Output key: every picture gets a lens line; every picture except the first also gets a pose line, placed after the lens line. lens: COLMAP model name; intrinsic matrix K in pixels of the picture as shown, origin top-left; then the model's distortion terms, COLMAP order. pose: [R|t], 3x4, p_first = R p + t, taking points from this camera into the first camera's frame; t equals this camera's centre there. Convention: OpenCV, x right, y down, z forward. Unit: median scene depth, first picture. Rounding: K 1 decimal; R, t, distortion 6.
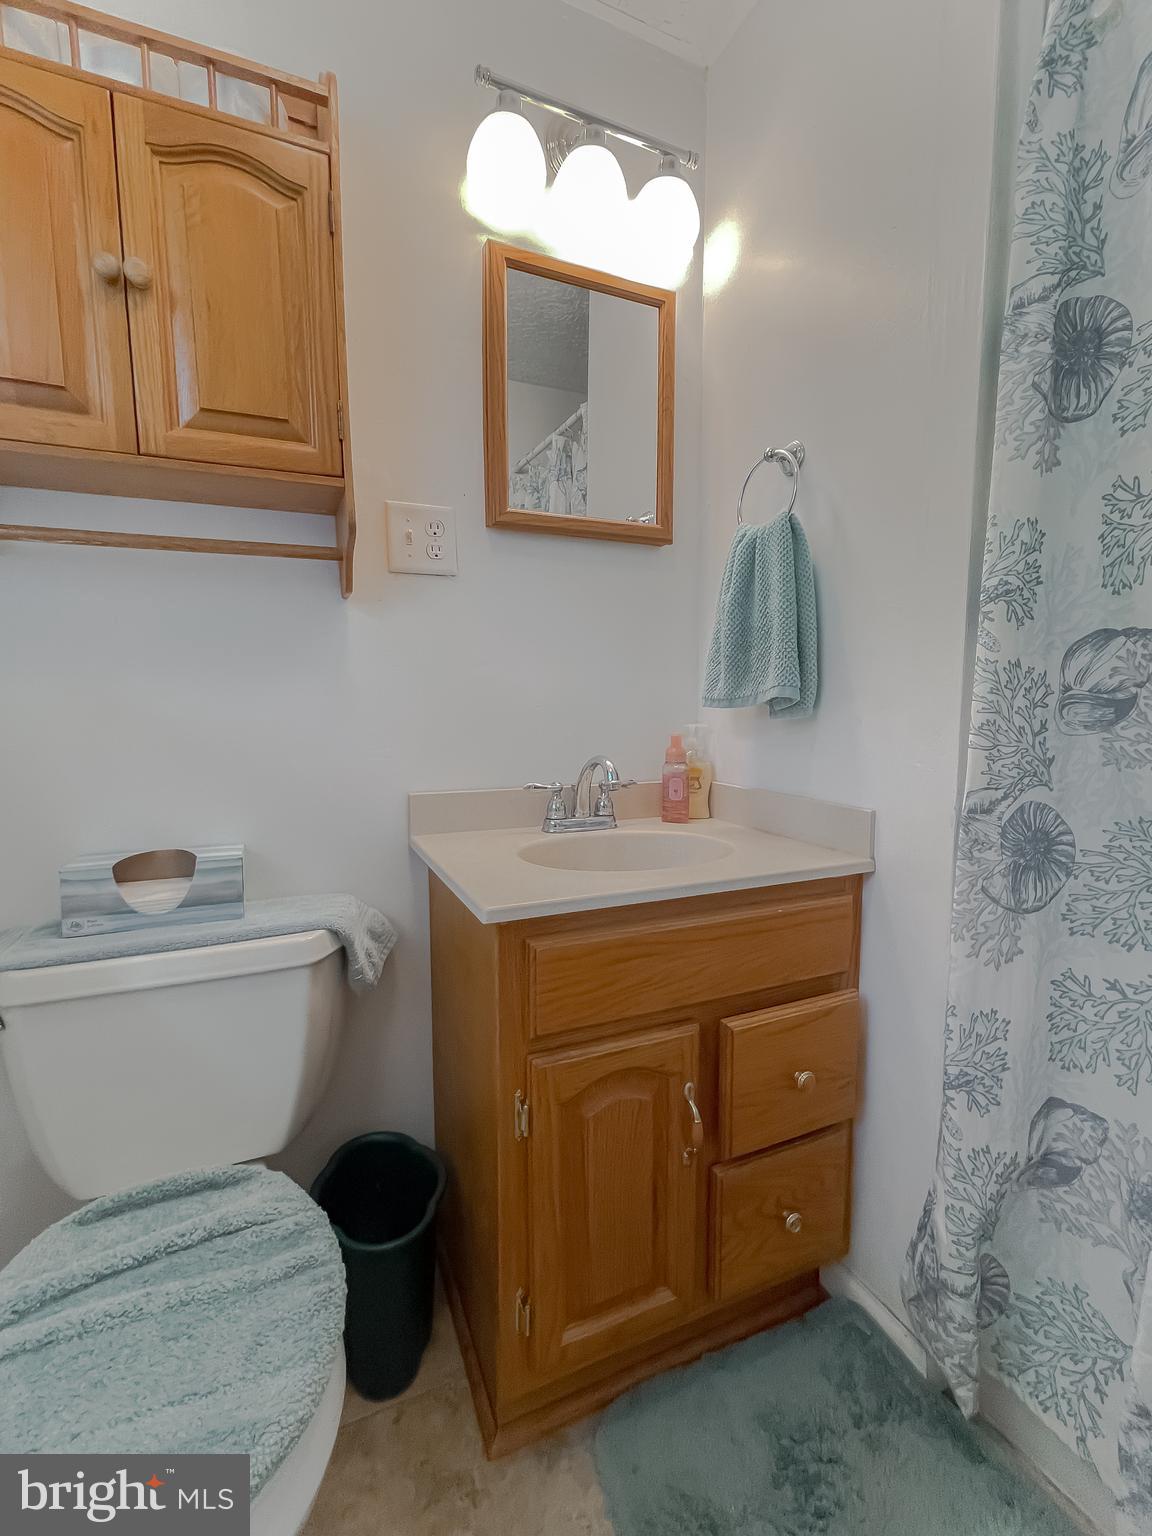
lens RADIAL K [[619.4, 0, 575.2], [0, 619.4, 755.4], [0, 0, 1]] dist [0.000289, 0.000141]
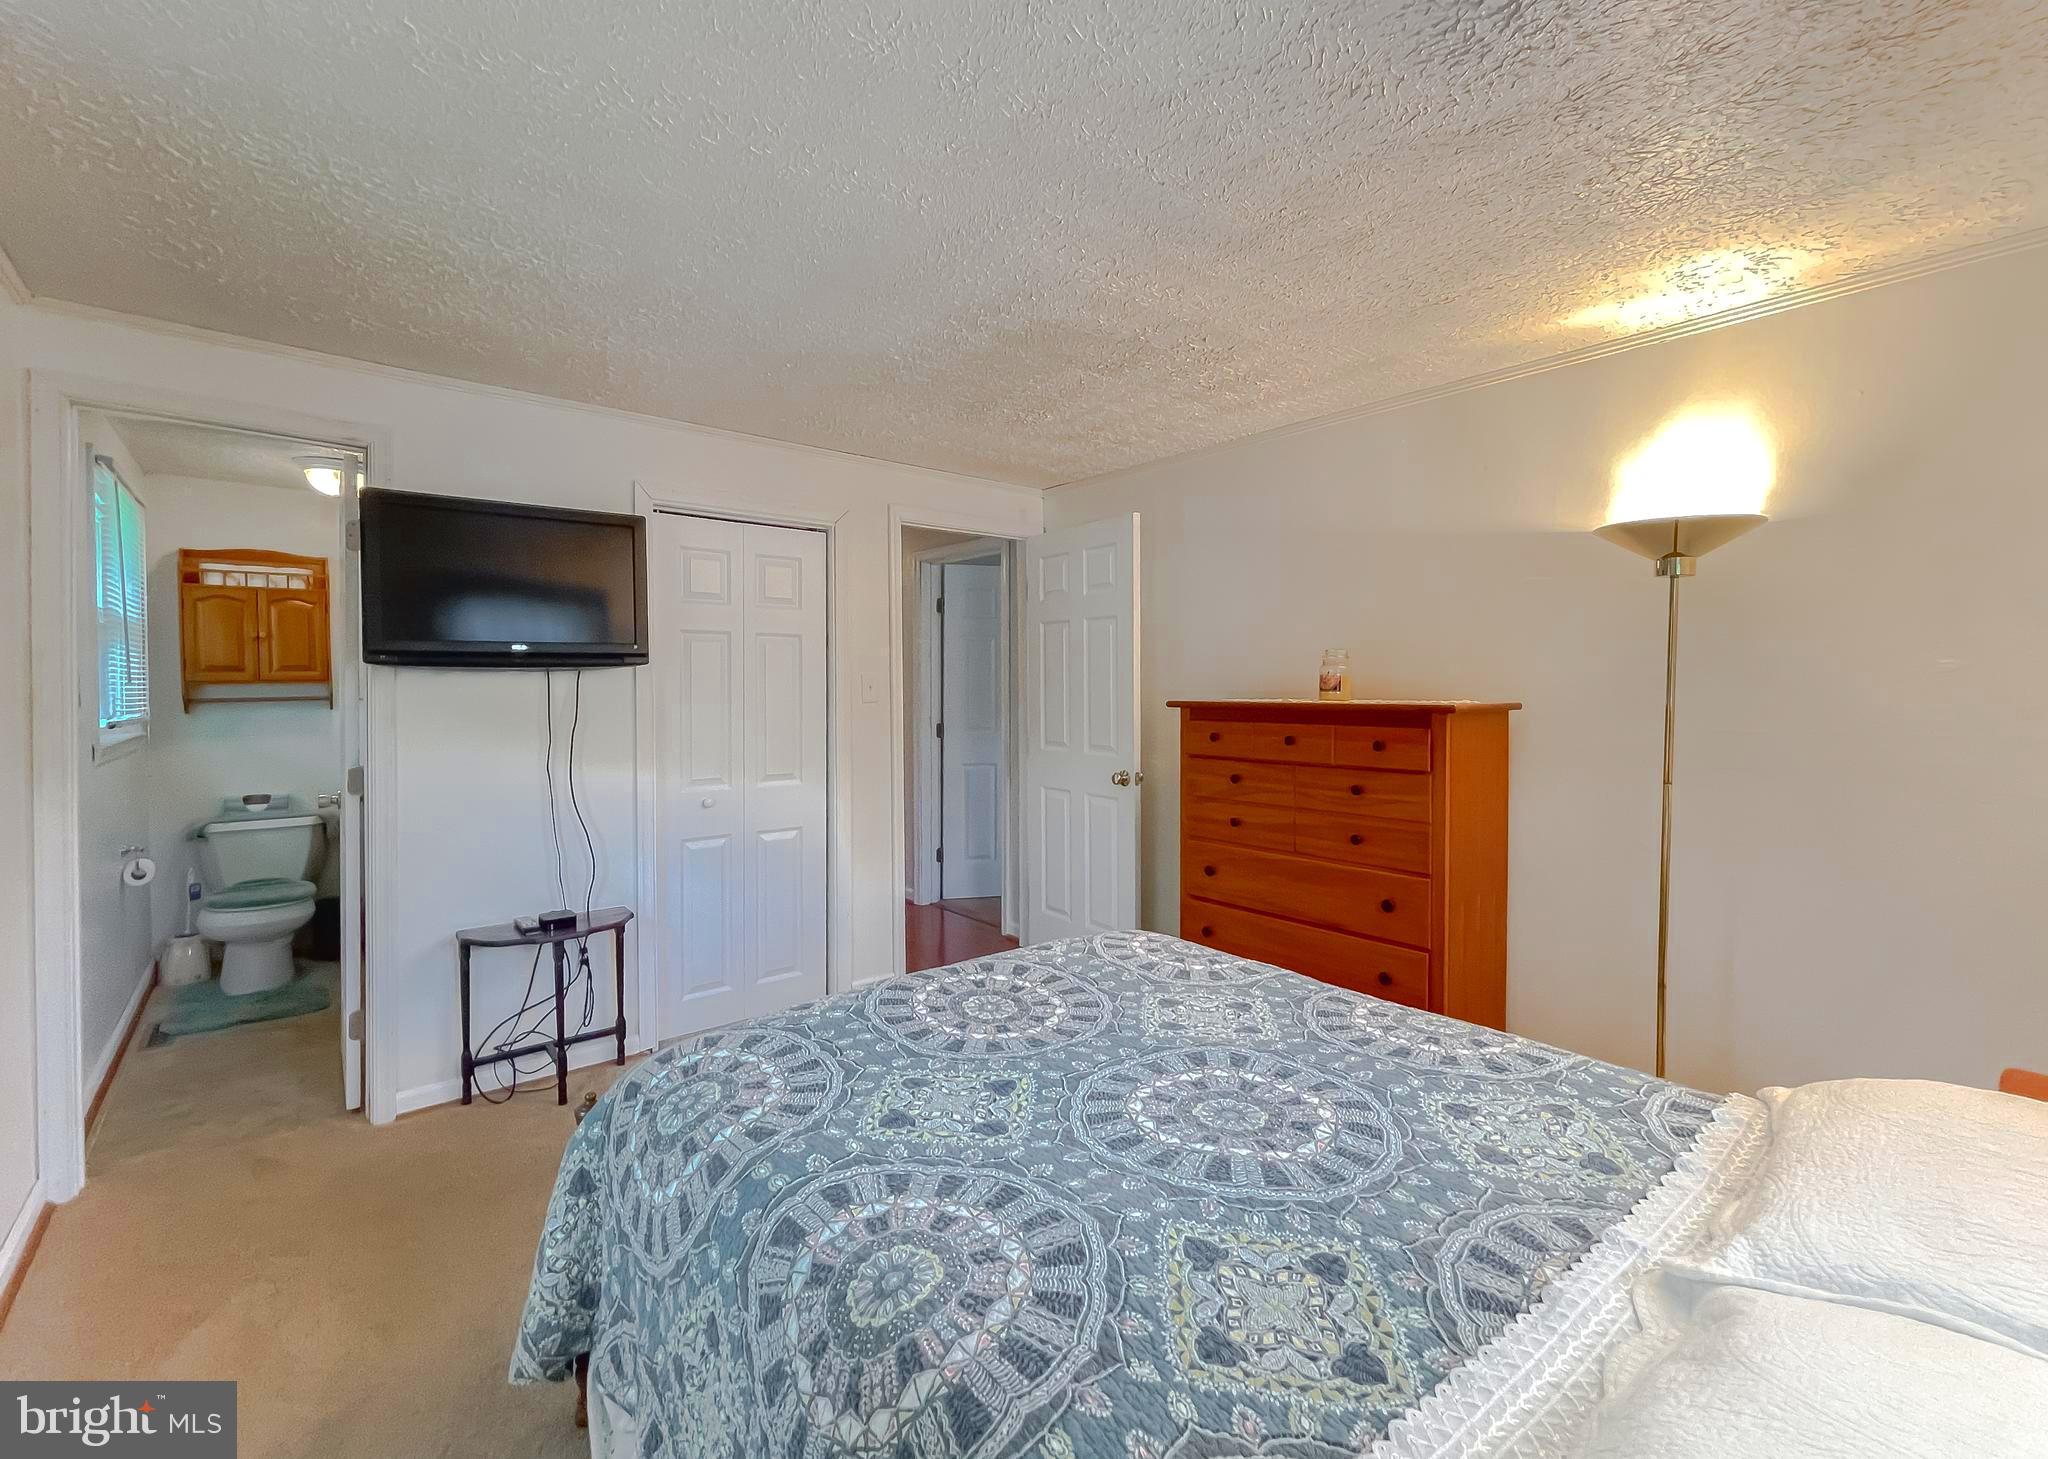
lens RADIAL K [[815.8, 0, 1028.1], [0, 815.8, 702.3], [0, 0, 1]] dist [-0.000285, 0.000013]
pose [[0.956346, -0.007497, 0.292141, 2.106296], [0.029443, 0.997056, -0.070799, 0.105864], [-0.290750, 0.076310, 0.953751, -4.646523]]
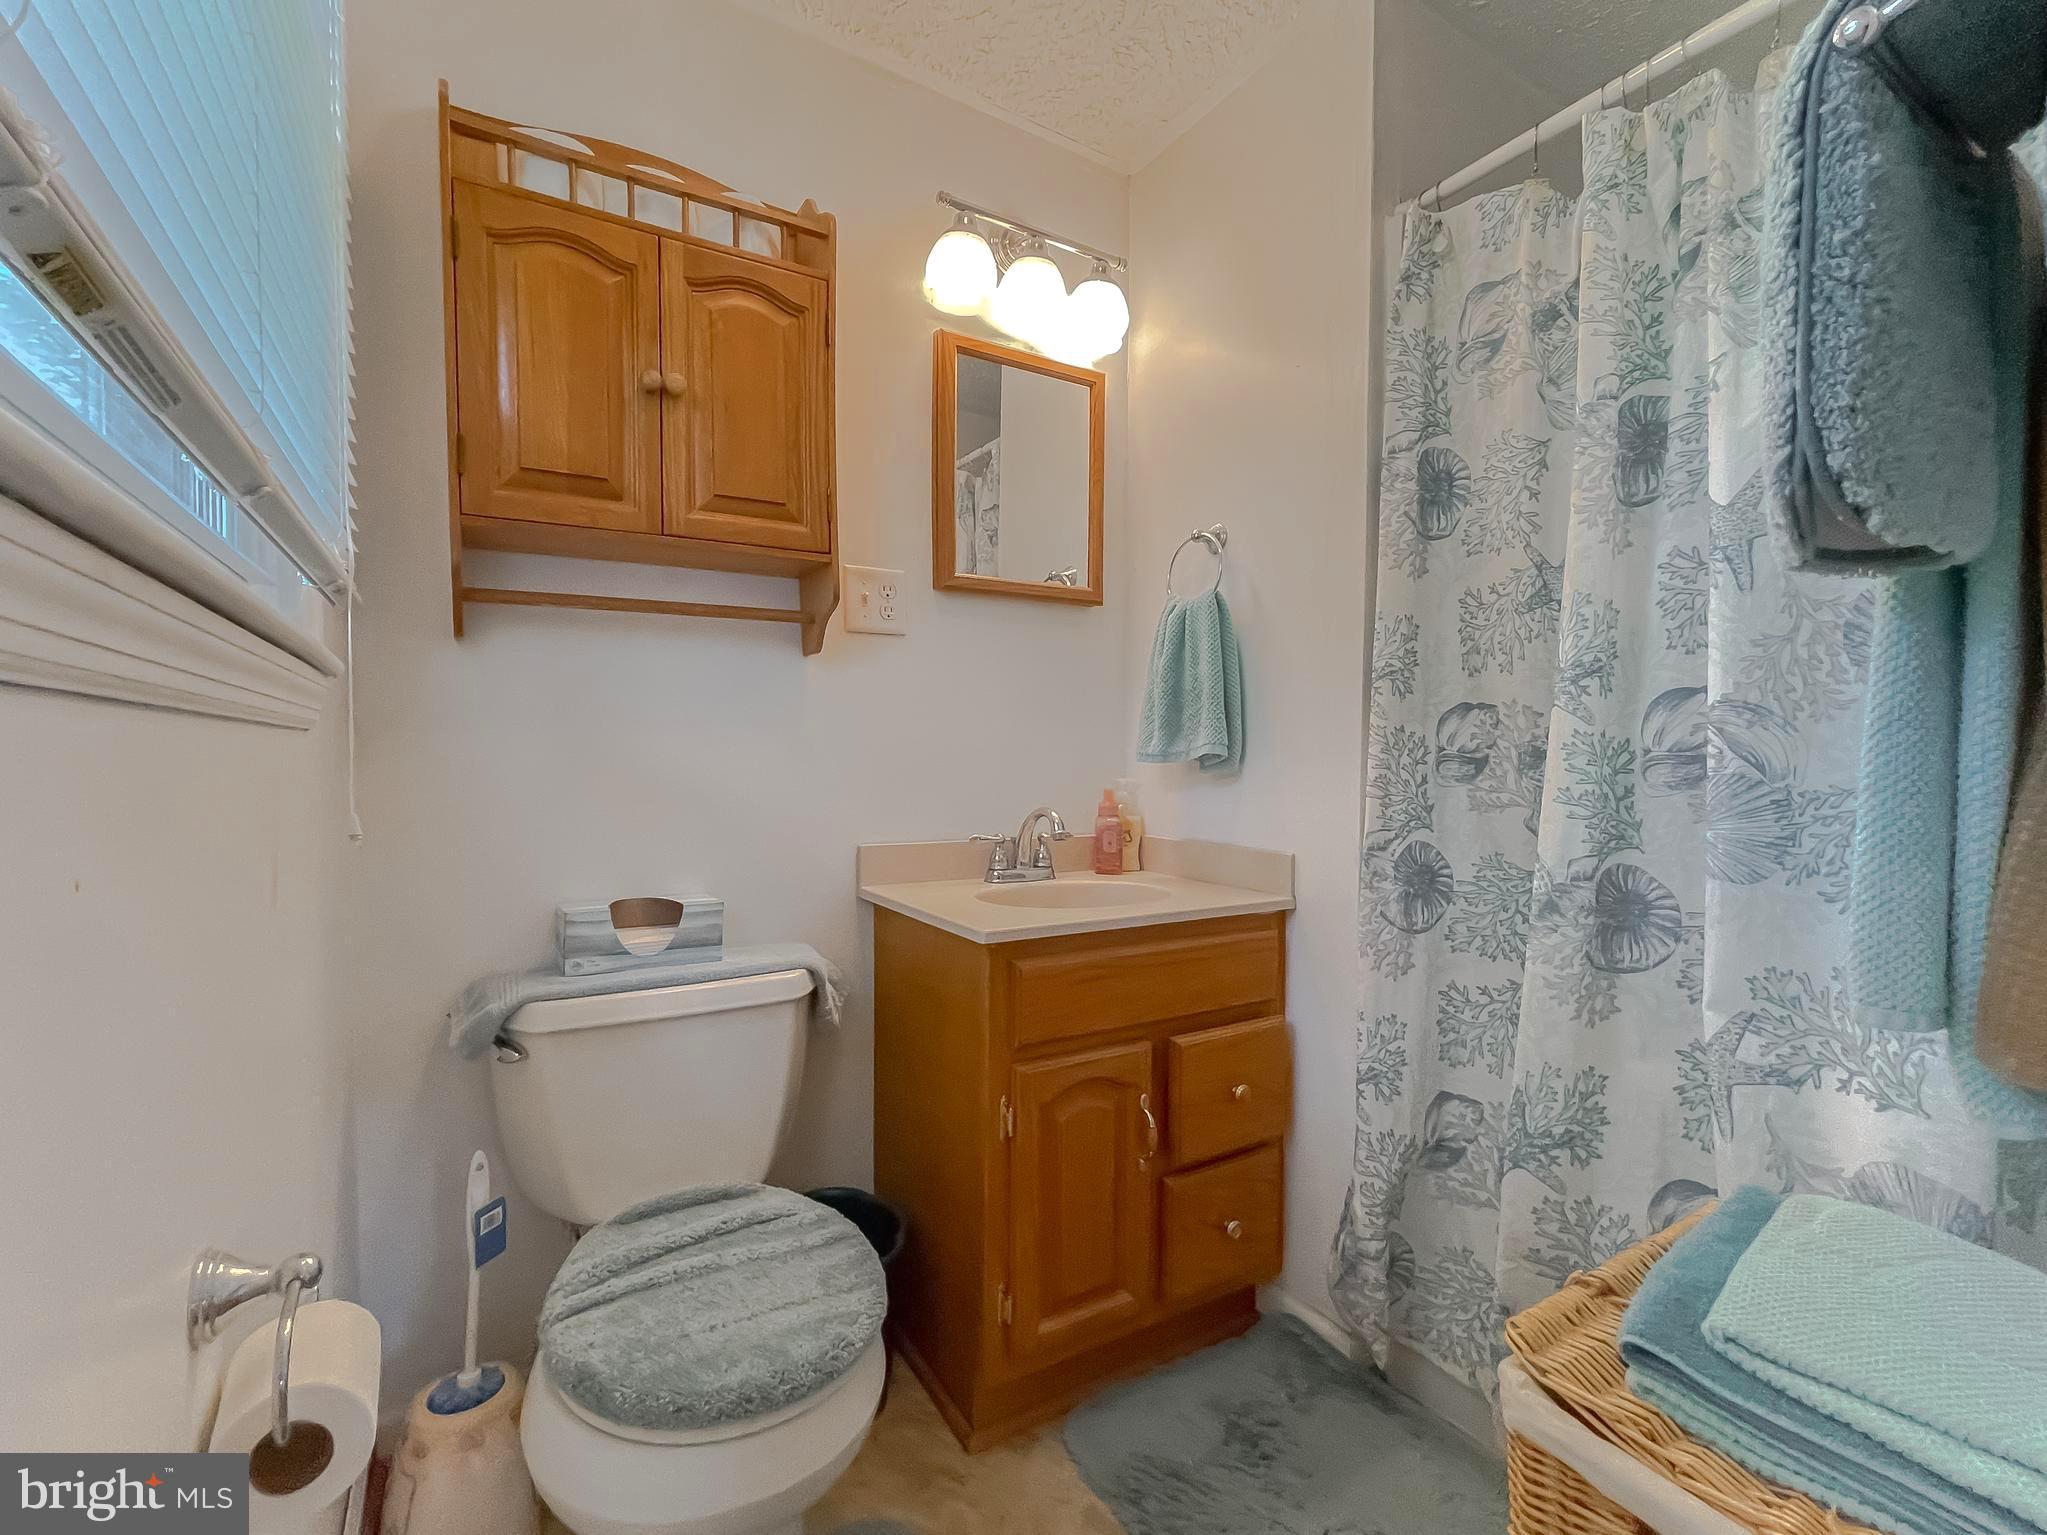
lens RADIAL K [[824.9, 0, 1002.3], [0, 824.9, 773.5], [0, 0, 1]] dist [0.000701, -0.009846]
pose [[0.993546, 0.003959, 0.113360, -0.249516], [0.003044, 0.998100, -0.061534, 0.037345], [-0.113388, 0.061482, 0.991647, -0.503842]]
